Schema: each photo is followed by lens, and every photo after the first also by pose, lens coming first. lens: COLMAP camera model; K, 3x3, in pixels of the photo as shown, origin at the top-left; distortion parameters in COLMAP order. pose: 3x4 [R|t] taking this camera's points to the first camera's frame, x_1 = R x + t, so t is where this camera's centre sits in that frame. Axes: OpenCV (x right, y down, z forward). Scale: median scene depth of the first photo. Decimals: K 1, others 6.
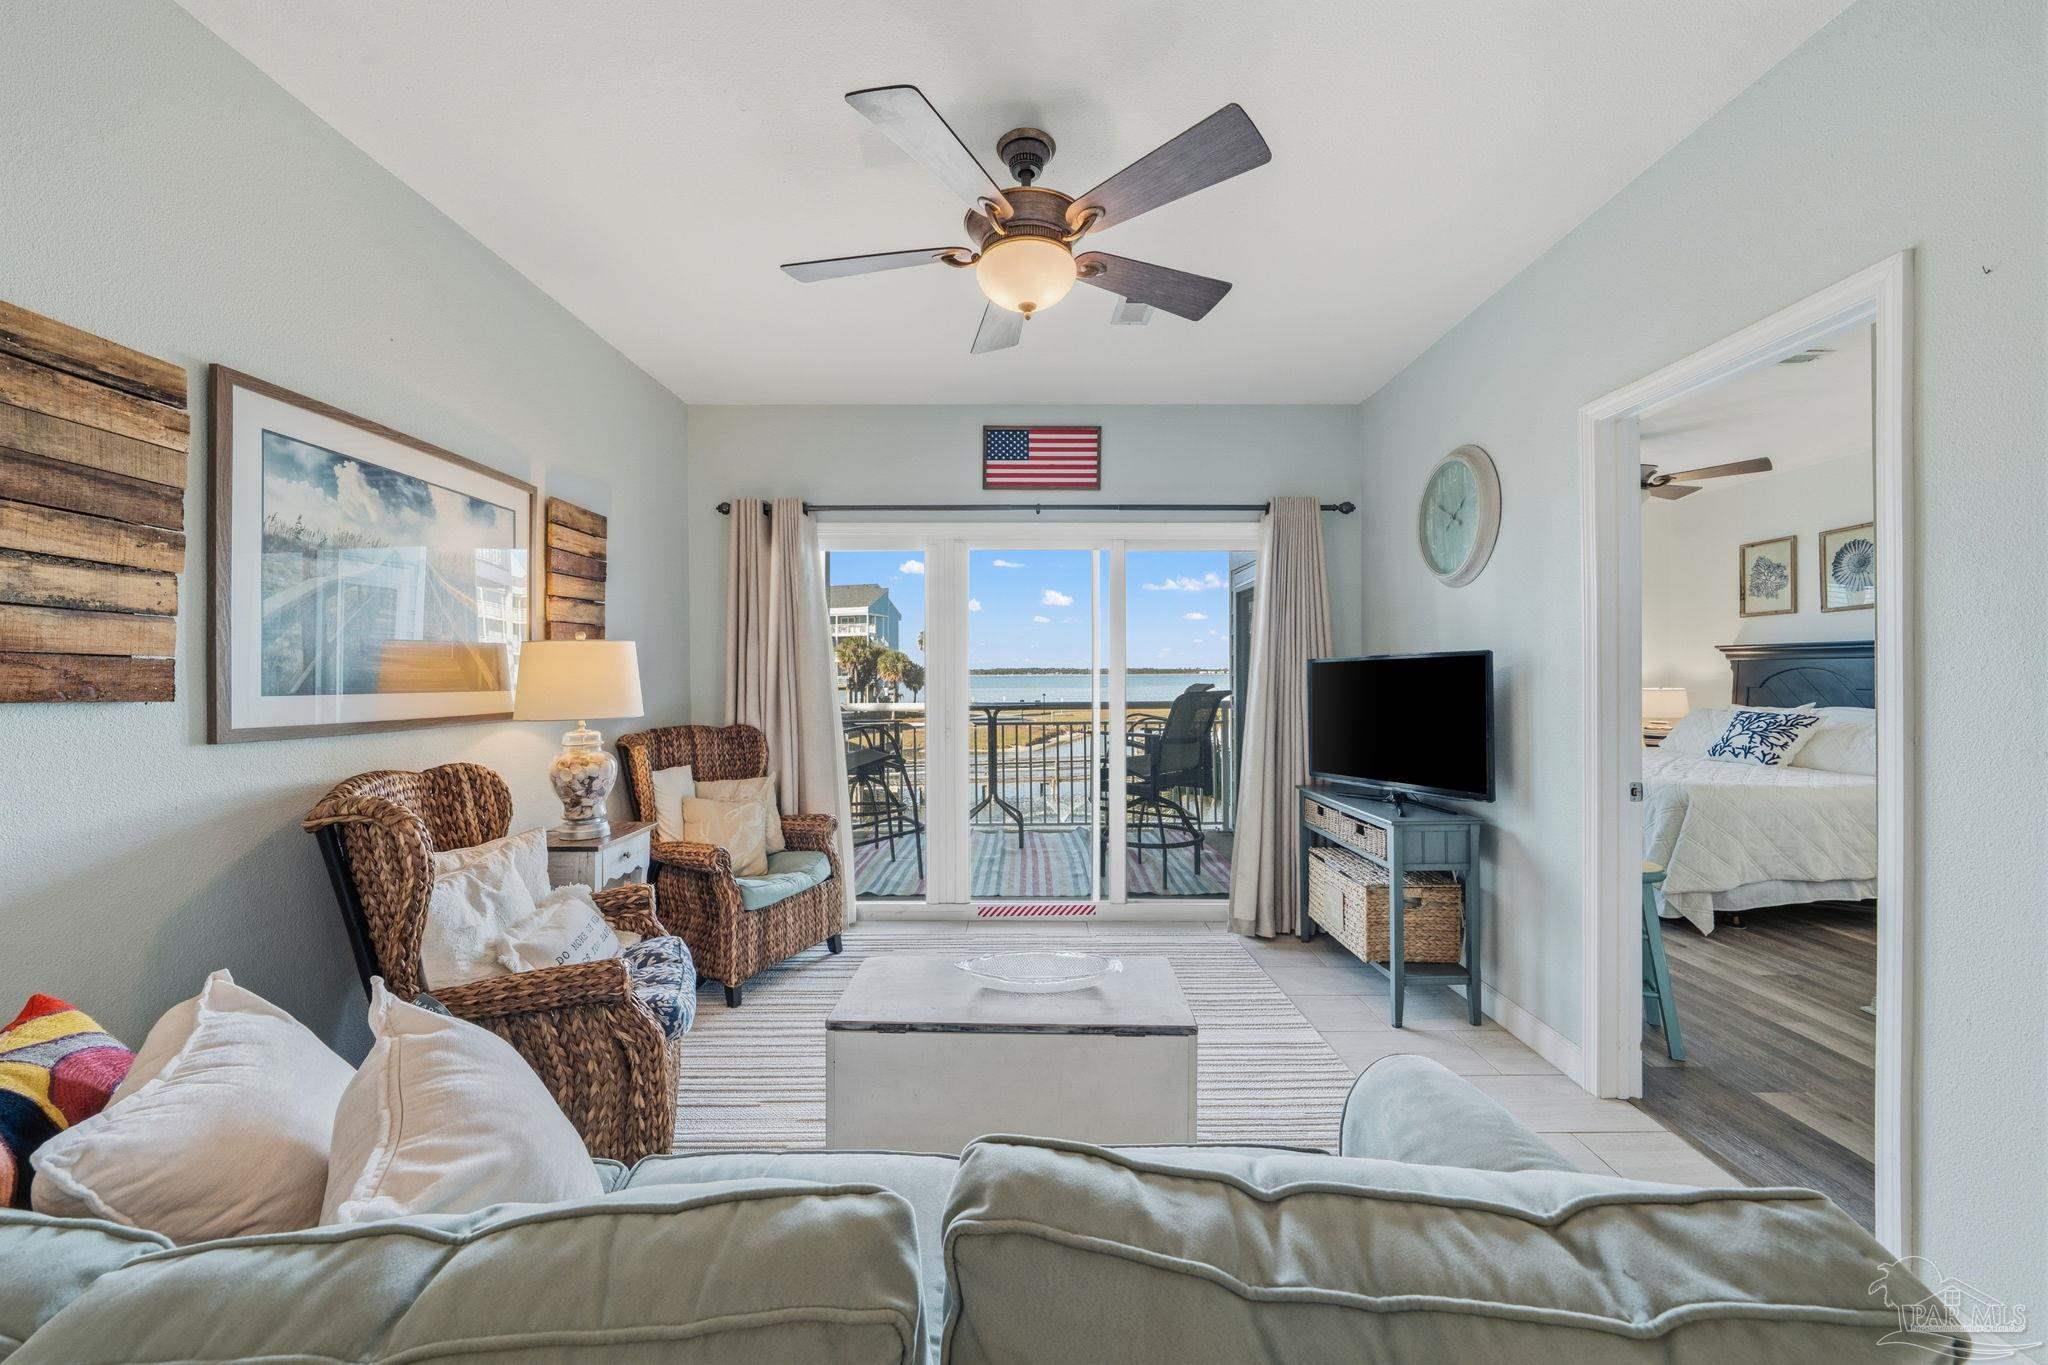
lens RADIAL K [[772.7, 0, 1027.9], [0, 772.7, 676.6], [0, 0, 1]] dist [0.000199, -0.000174]
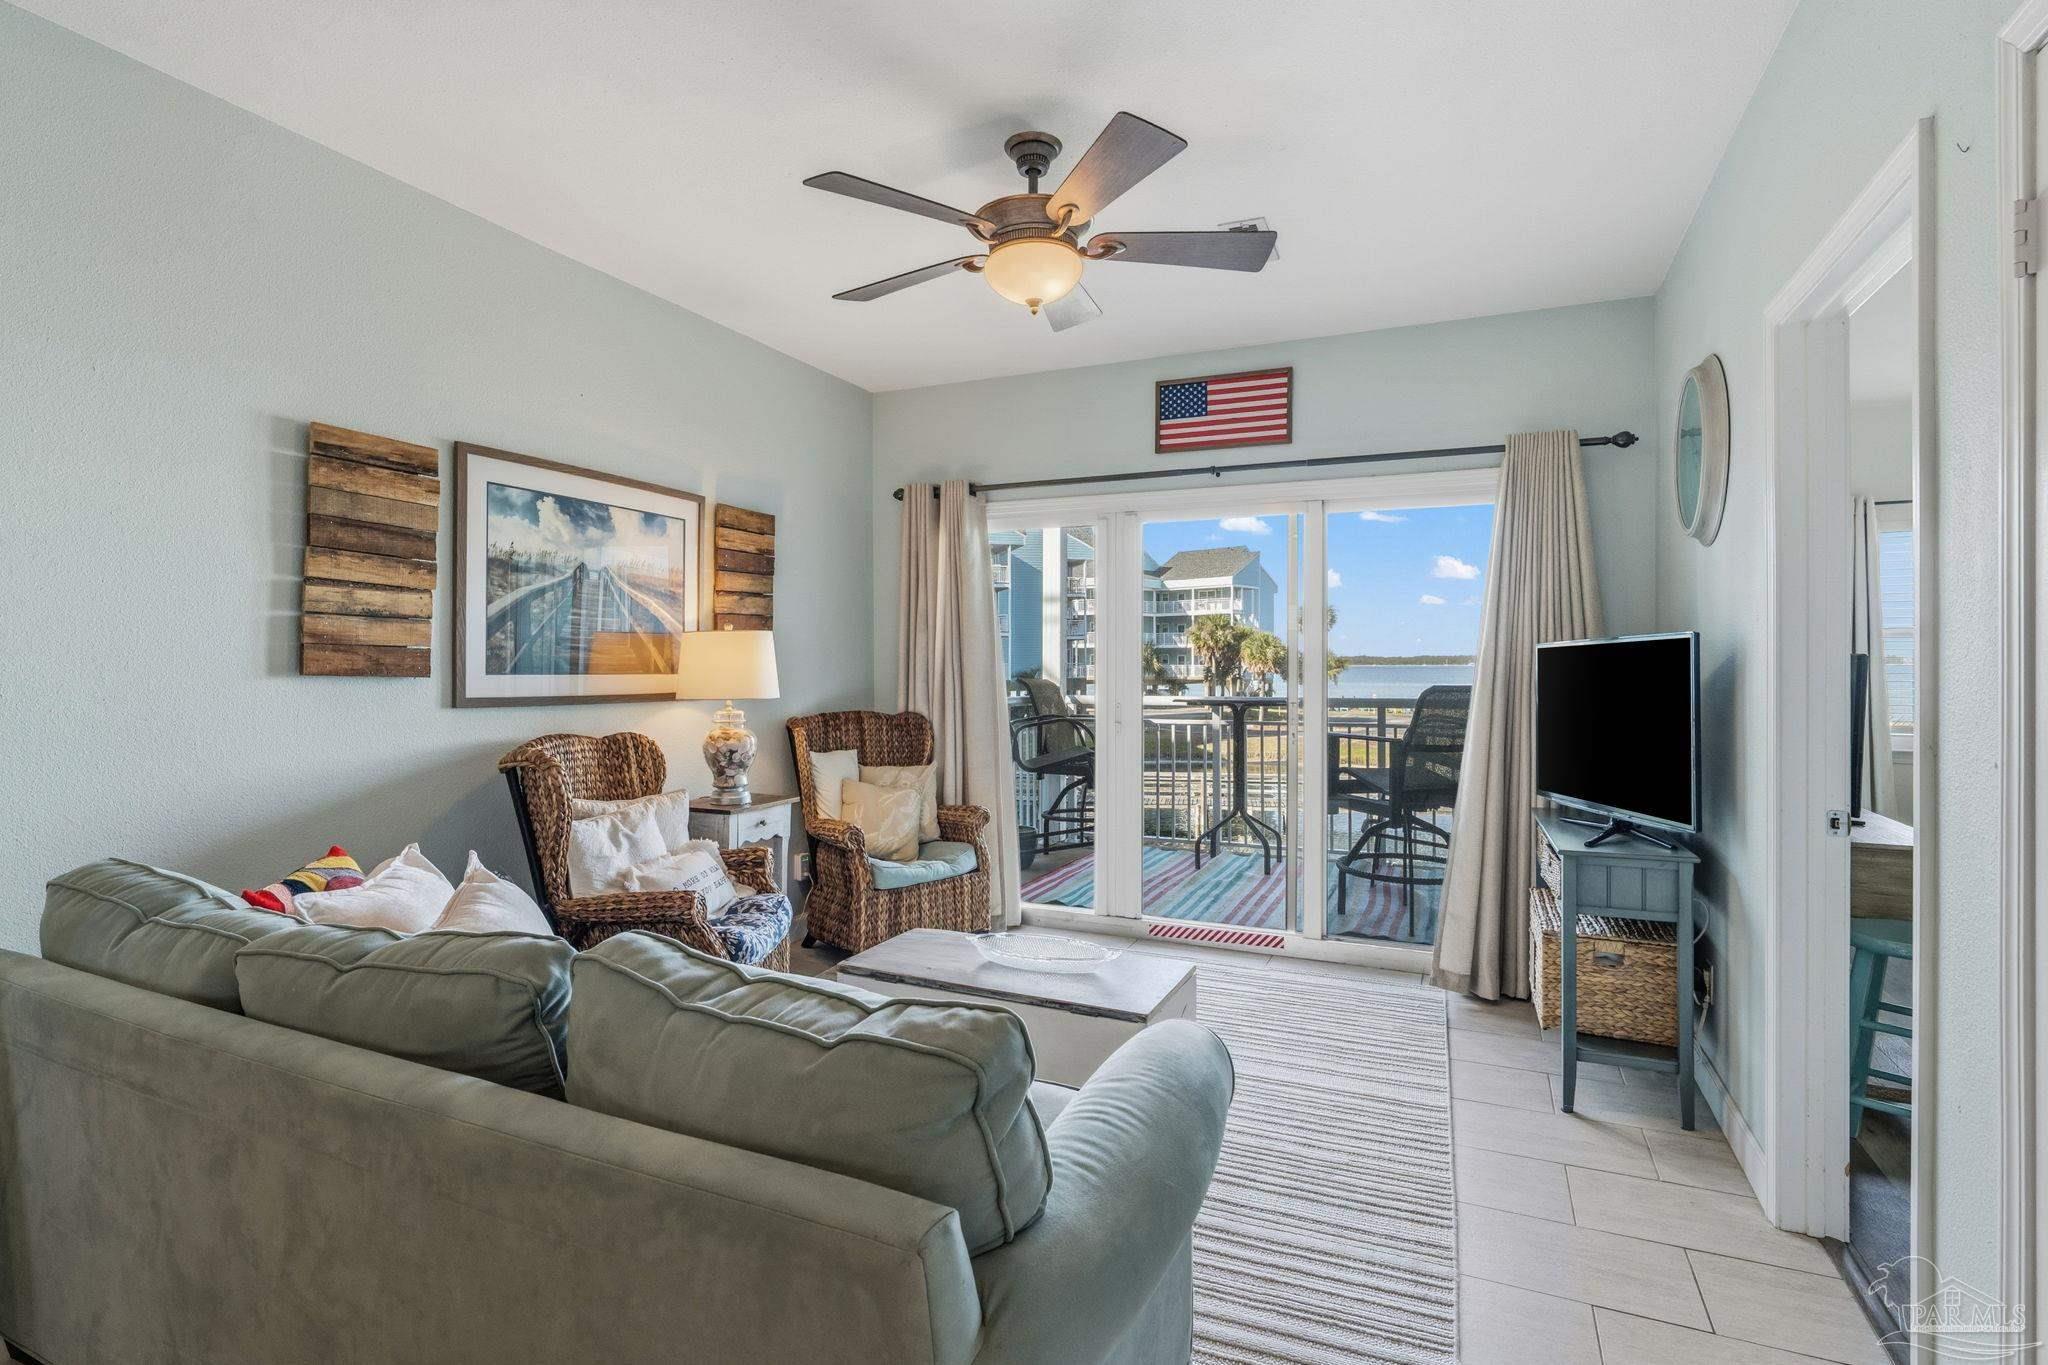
lens RADIAL K [[1001.4, 0, 1027.4], [0, 1001.4, 666.6], [0, 0, 1]] dist [0.007948, -0.000158]
pose [[0.915057, 0.005487, -0.403288, 0.390578], [-0.005337, 0.999985, 0.001494, 0.001624], [0.403290, 0.000785, 0.915072, -0.160290]]
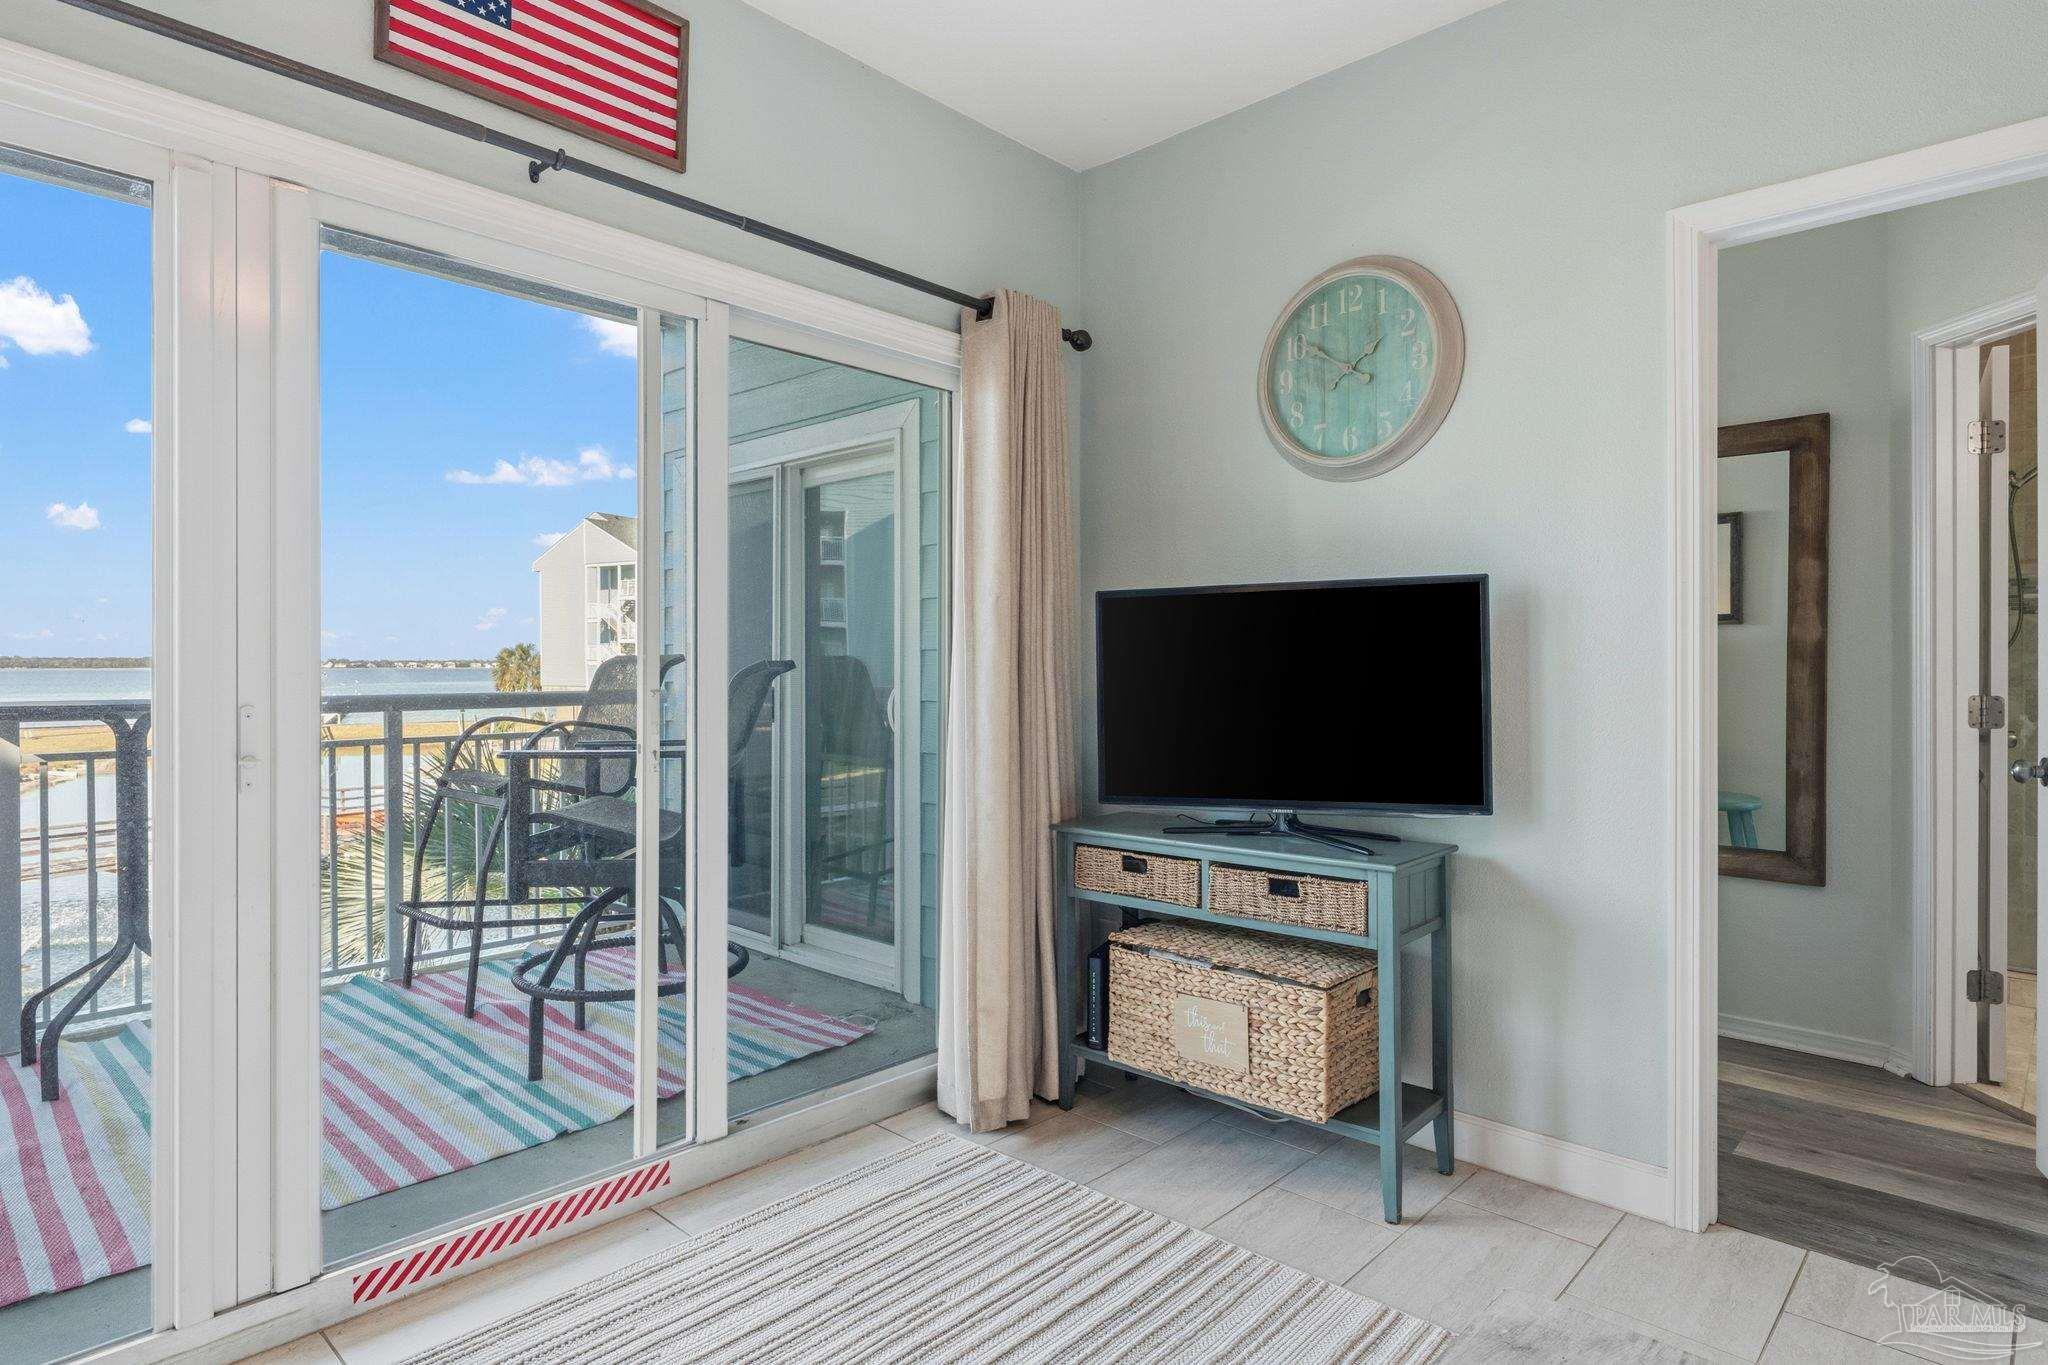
lens RADIAL K [[1114.5, 0, 1022.3], [0, 1114.5, 670.5], [0, 0, 1]] dist [-0.001587, -0.000638]
pose [[0.681117, 0.002217, 0.732171, -0.322833], [-0.000157, 0.999996, -0.002883, 0.046132], [-0.732174, 0.001848, 0.681115, 0.647680]]
